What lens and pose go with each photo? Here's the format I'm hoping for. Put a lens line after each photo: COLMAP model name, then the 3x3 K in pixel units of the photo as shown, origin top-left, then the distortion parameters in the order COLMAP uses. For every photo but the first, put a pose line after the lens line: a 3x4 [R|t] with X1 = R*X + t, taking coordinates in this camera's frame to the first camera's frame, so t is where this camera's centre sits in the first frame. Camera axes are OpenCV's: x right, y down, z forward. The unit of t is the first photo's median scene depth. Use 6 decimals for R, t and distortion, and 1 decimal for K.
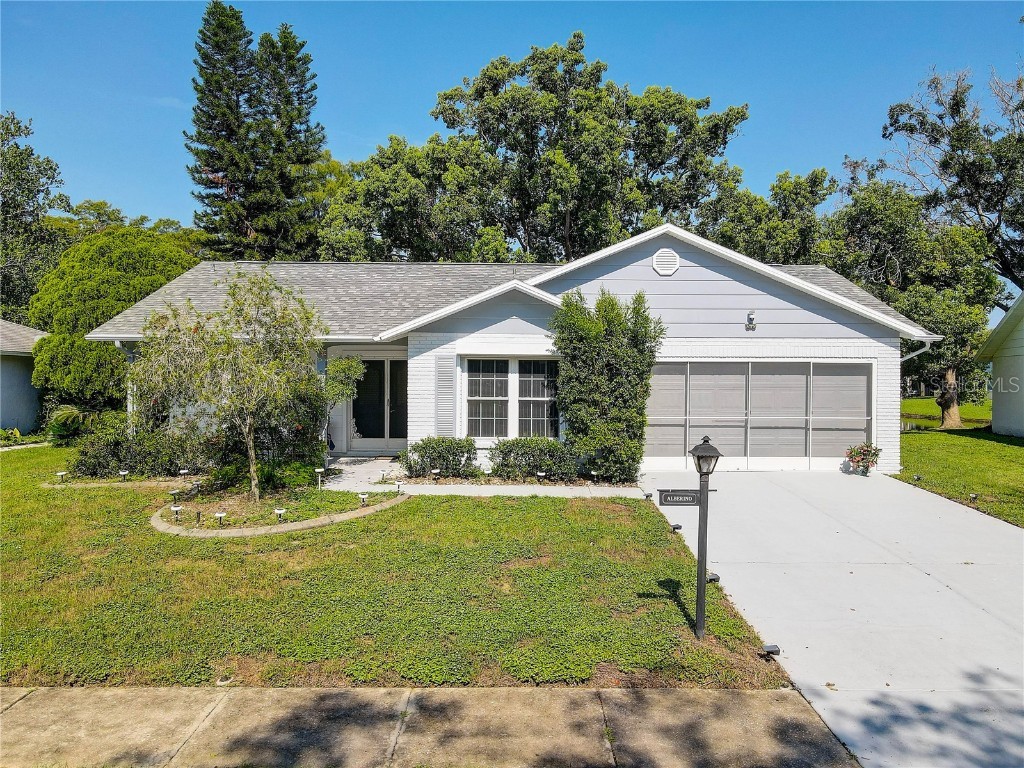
lens RADIAL K [[750.4, 0, 512.0], [0, 750.4, 384.0], [0, 0, 1]] dist [0.007049, 0.019930]
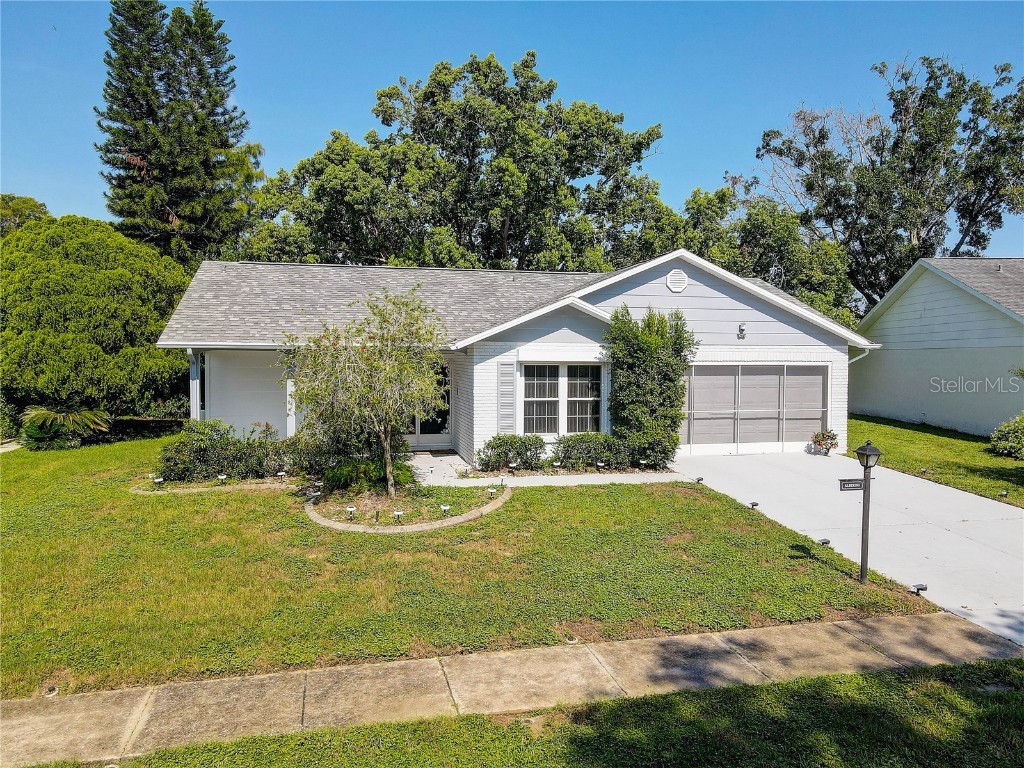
lens RADIAL K [[750.4, 0, 512.0], [0, 750.4, 384.0], [0, 0, 1]] dist [0.007049, 0.019930]
pose [[0.972564, -0.010451, 0.232400, -0.326704], [0.003799, 0.999571, 0.029051, -0.035817], [-0.232604, -0.027371, 0.972186, -0.092717]]
